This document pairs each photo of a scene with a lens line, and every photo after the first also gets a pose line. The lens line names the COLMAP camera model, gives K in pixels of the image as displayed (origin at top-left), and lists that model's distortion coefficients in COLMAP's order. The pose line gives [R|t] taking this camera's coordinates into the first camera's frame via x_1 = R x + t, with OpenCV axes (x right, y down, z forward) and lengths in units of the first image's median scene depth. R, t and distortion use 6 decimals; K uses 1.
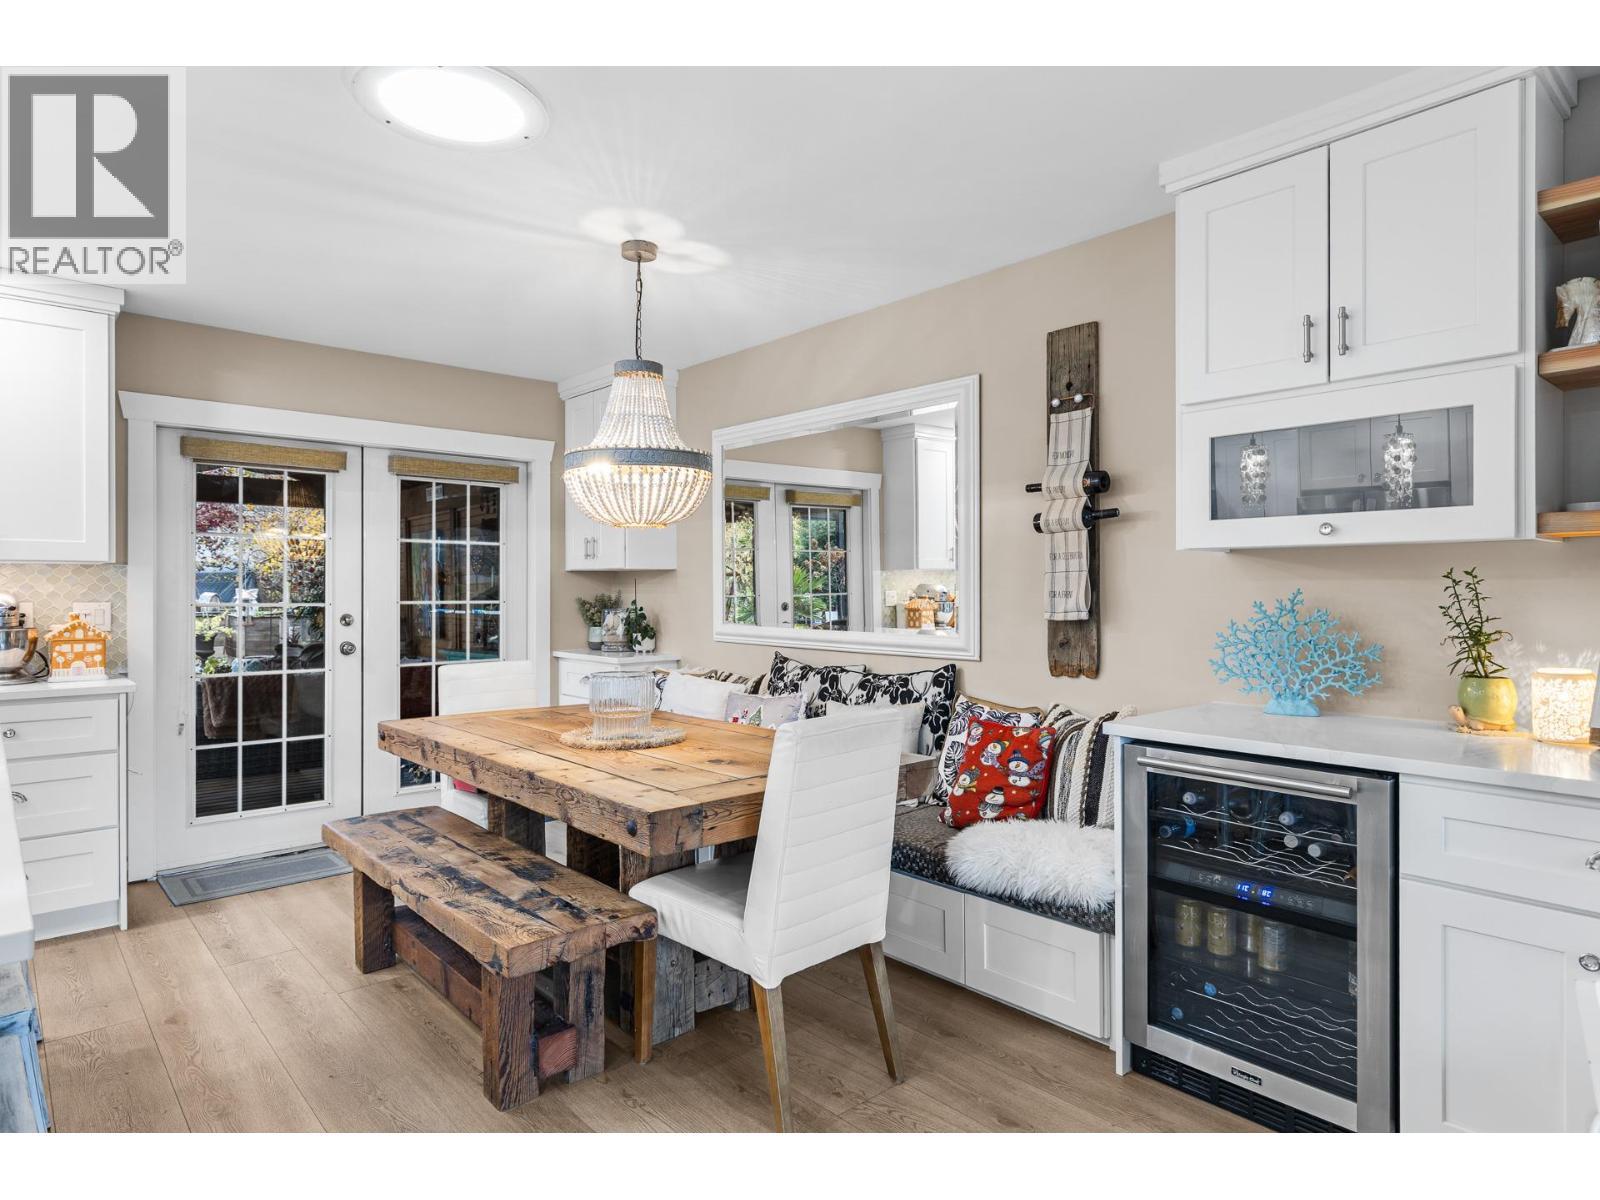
lens RADIAL K [[913.9, 0, 799.8], [0, 913.9, 589.2], [0, 0, 1]] dist [0.000214, -0.000575]
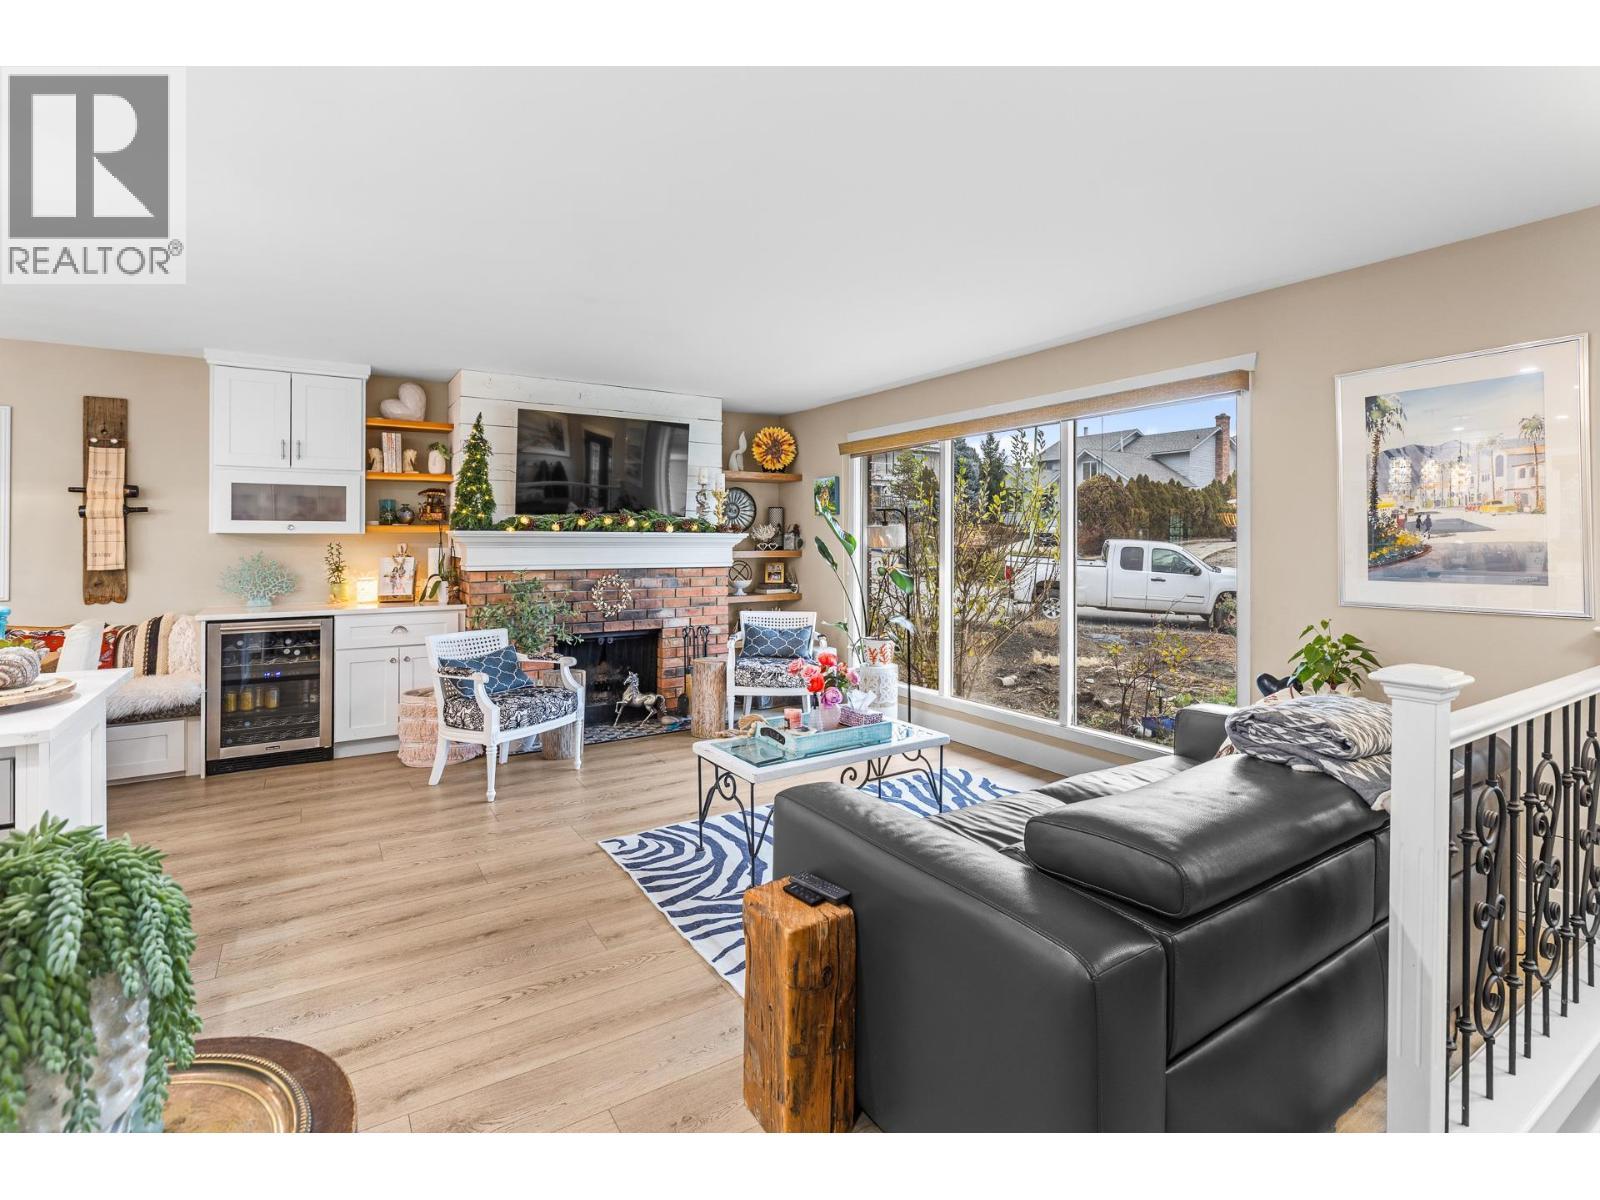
lens RADIAL K [[764.8, 0, 801.6], [0, 764.8, 540.0], [0, 0, 1]] dist [-0.000910, -0.000083]
pose [[0.155083, 0.000575, 0.987901, -1.257088], [-0.002584, 0.999997, -0.000176, -0.034618], [-0.987898, -0.002526, 0.155084, -0.694490]]
